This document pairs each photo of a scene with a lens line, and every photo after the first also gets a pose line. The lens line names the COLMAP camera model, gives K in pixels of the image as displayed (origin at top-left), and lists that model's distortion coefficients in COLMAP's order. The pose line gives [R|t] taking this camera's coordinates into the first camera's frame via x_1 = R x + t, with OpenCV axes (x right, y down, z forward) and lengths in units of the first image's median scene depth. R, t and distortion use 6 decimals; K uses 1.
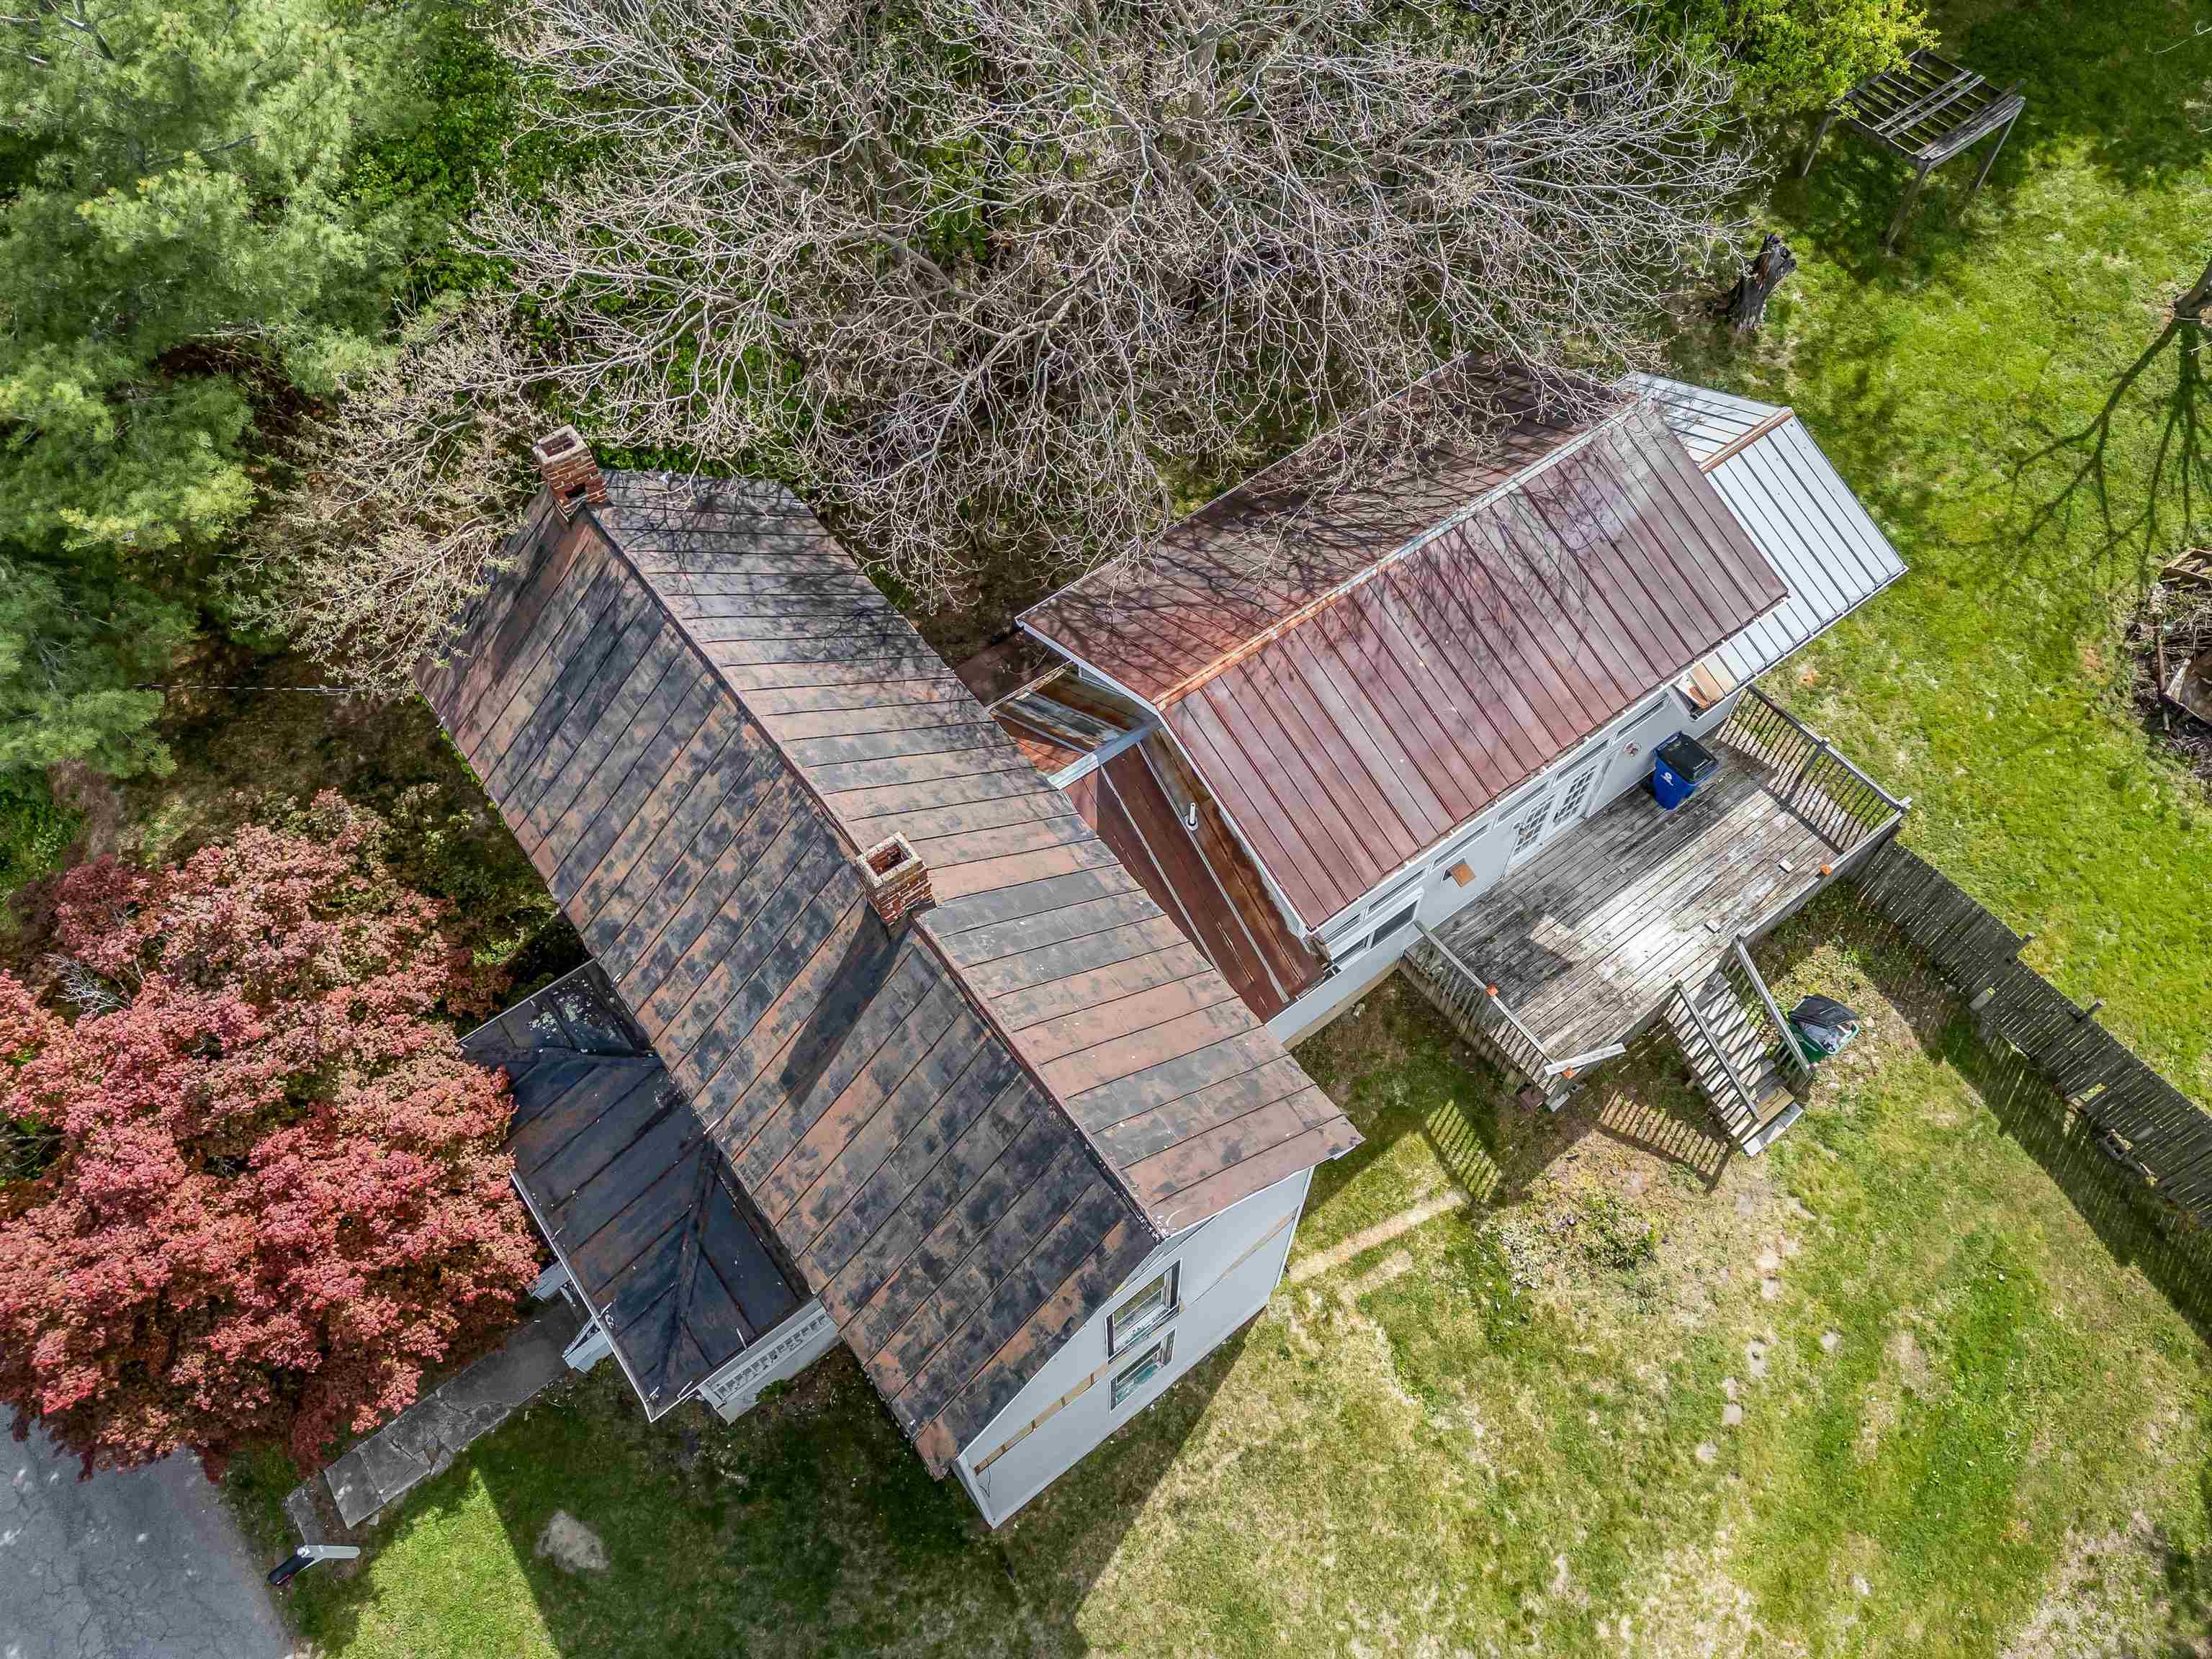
lens RADIAL K [[1538.6, 0, 1100.7], [0, 1538.6, 822.3], [0, 0, 1]] dist [0.075336, -0.068485]
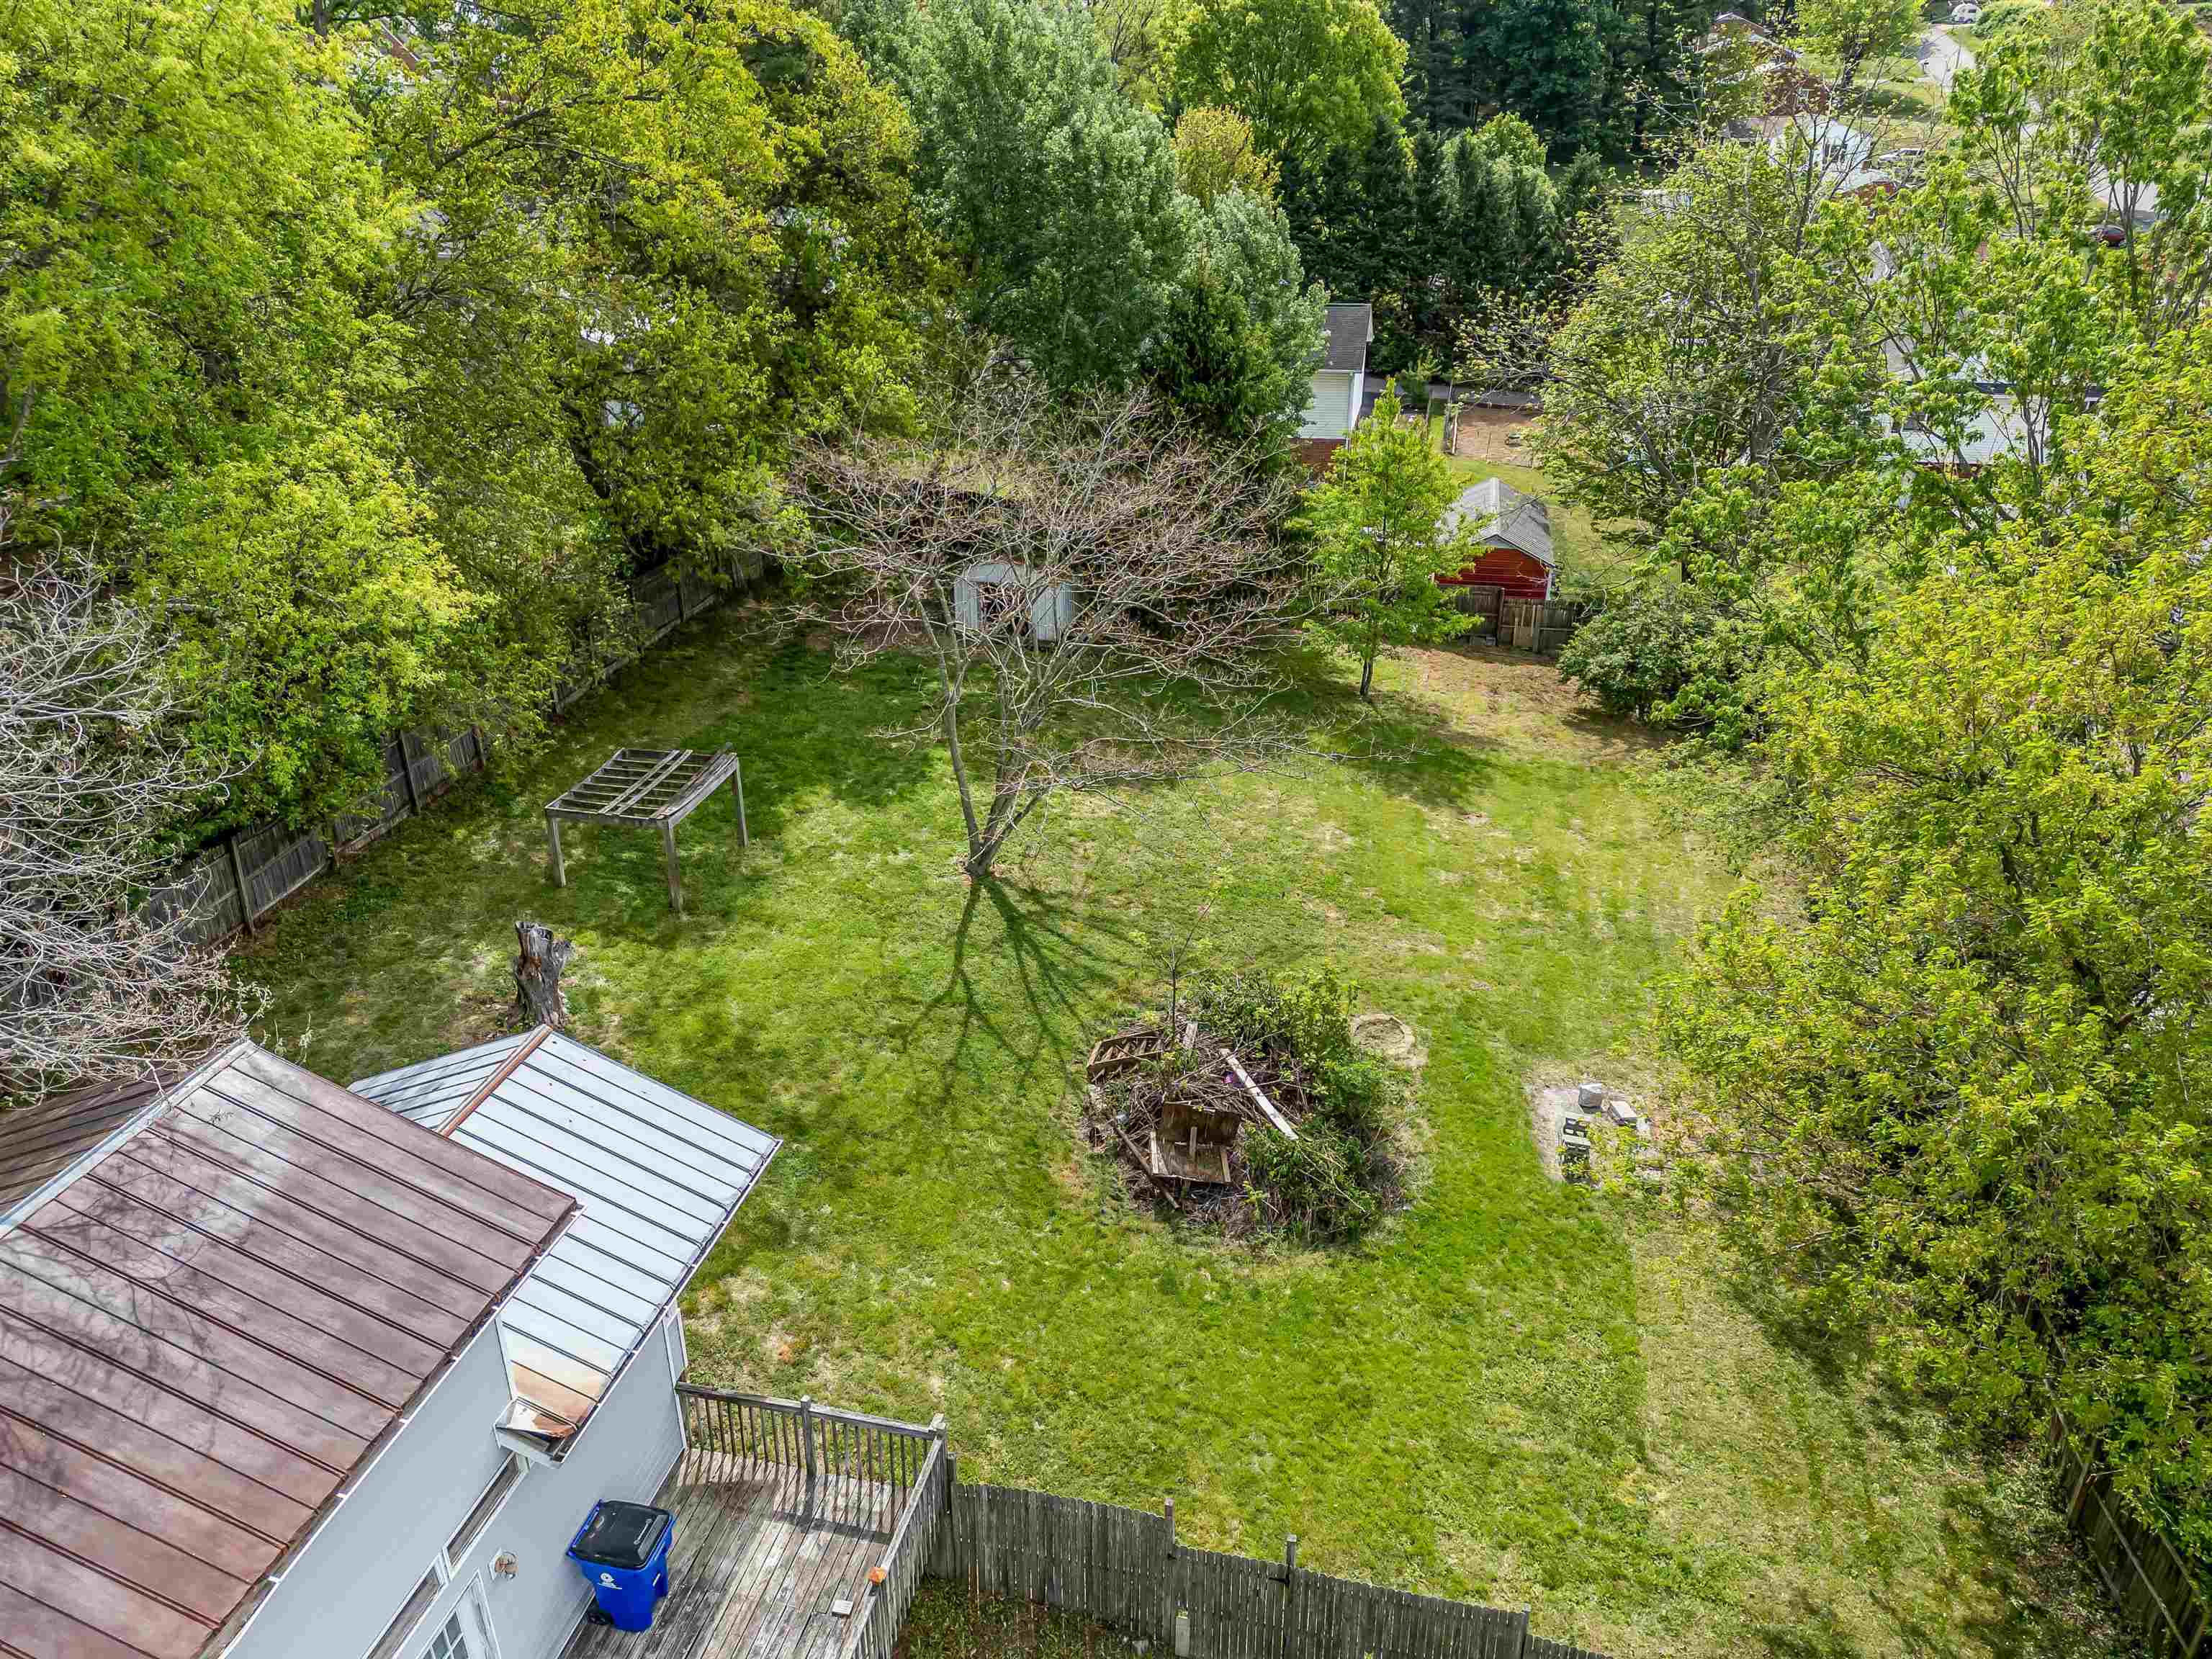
lens RADIAL K [[1538.6, 0, 1100.7], [0, 1538.6, 822.3], [0, 0, 1]] dist [0.075336, -0.068485]
pose [[0.766670, -0.266450, 0.584142, 0.239703], [0.544962, 0.751104, -0.372639, 0.084257], [-0.339462, 0.604026, 0.721054, 0.318307]]
